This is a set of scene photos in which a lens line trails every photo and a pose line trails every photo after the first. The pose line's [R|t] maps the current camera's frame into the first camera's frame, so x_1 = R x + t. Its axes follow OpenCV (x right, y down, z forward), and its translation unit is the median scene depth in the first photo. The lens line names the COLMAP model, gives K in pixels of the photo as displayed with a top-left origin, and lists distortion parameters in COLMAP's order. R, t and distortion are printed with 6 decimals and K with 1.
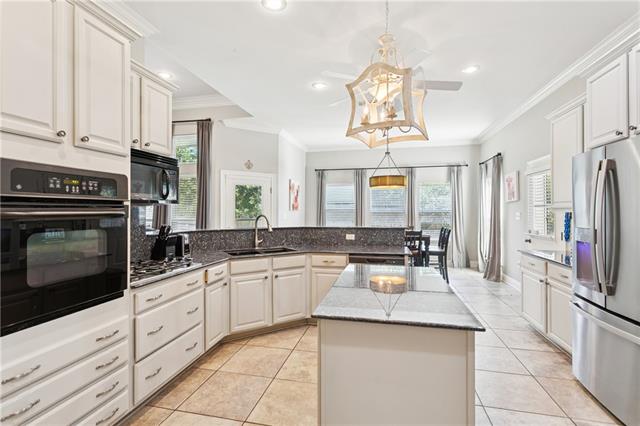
lens RADIAL K [[305.8, 0, 319.0], [0, 305.8, 210.2], [0, 0, 1]] dist [-0.003179, 0.000104]
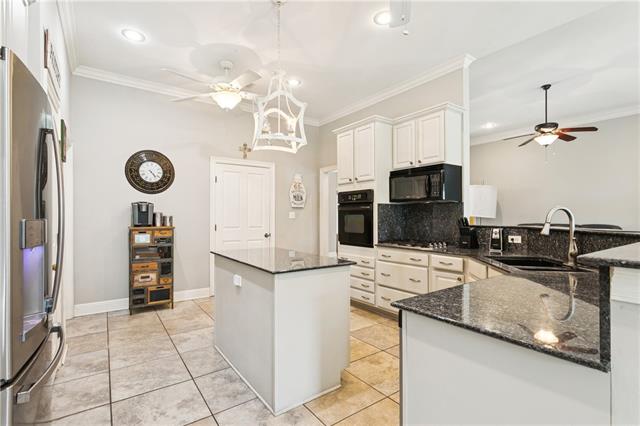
lens RADIAL K [[305.8, 0, 319.2], [0, 305.8, 213.2], [0, 0, 1]] dist [-0.003179, 0.000104]
pose [[-0.661861, -0.003050, -0.749620, 0.942553], [0.001078, 0.999987, -0.005020, 0.047087], [0.749626, -0.004131, -0.661849, 1.720086]]
